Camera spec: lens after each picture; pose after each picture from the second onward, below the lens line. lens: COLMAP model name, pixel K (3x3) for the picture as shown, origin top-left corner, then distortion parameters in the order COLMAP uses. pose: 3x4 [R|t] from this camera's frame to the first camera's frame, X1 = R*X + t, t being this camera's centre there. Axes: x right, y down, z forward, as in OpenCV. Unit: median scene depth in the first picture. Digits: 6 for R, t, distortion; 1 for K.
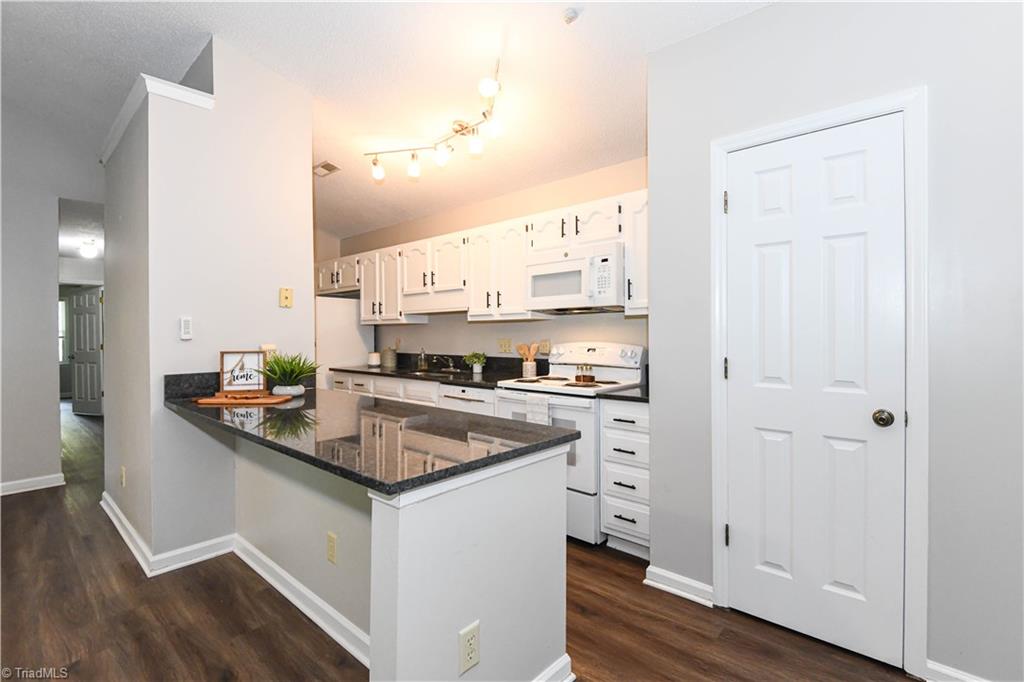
lens RADIAL K [[465.1, 0, 516.9], [0, 465.1, 337.5], [0, 0, 1]] dist [0.020112, -0.016430]
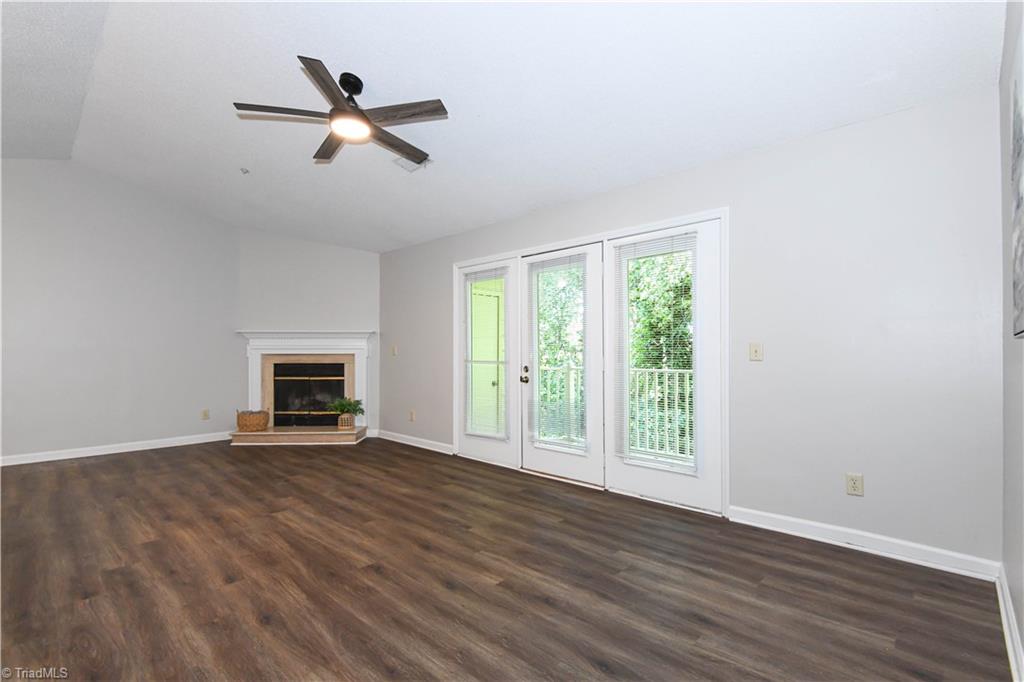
lens RADIAL K [[465.1, 0, 510.2], [0, 465.1, 341.3], [0, 0, 1]] dist [0.020112, -0.016430]
pose [[-0.998983, 0.011341, 0.043630, -1.140282], [0.010662, 0.999819, -0.015763, 0.046482], [-0.043801, -0.015282, -0.998923, 1.168683]]
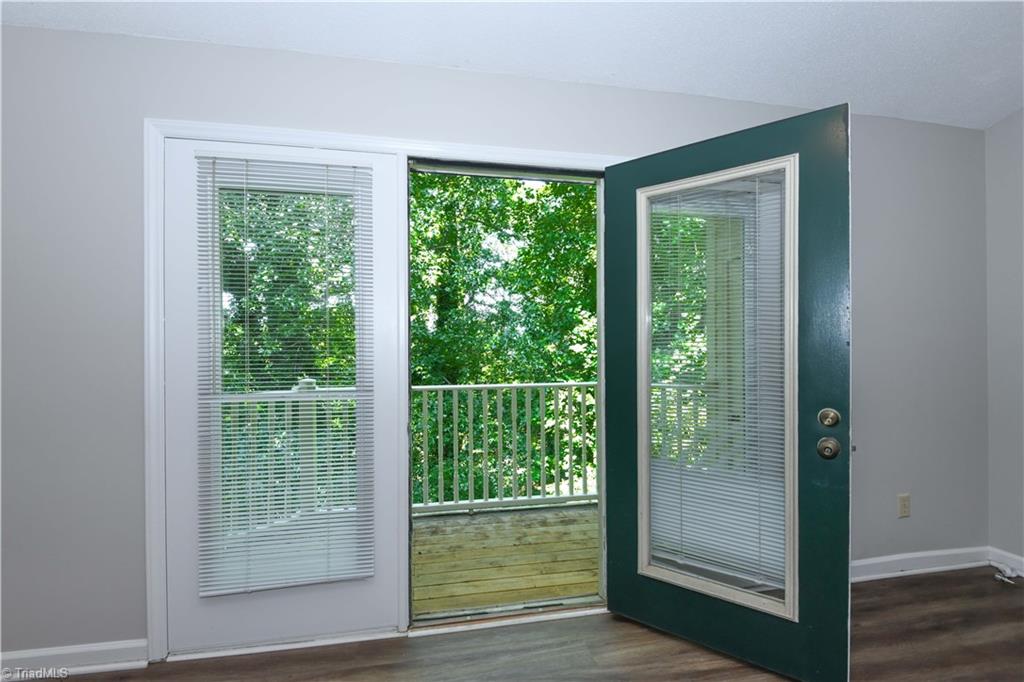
lens RADIAL K [[465.1, 0, 514.3], [0, 465.1, 347.5], [0, 0, 1]] dist [0.020112, -0.016430]
pose [[-0.608433, 0.003325, -0.793598, -0.708664], [0.001008, 0.999994, 0.003417, 0.026723], [0.793605, 0.001279, -0.608432, 0.289748]]
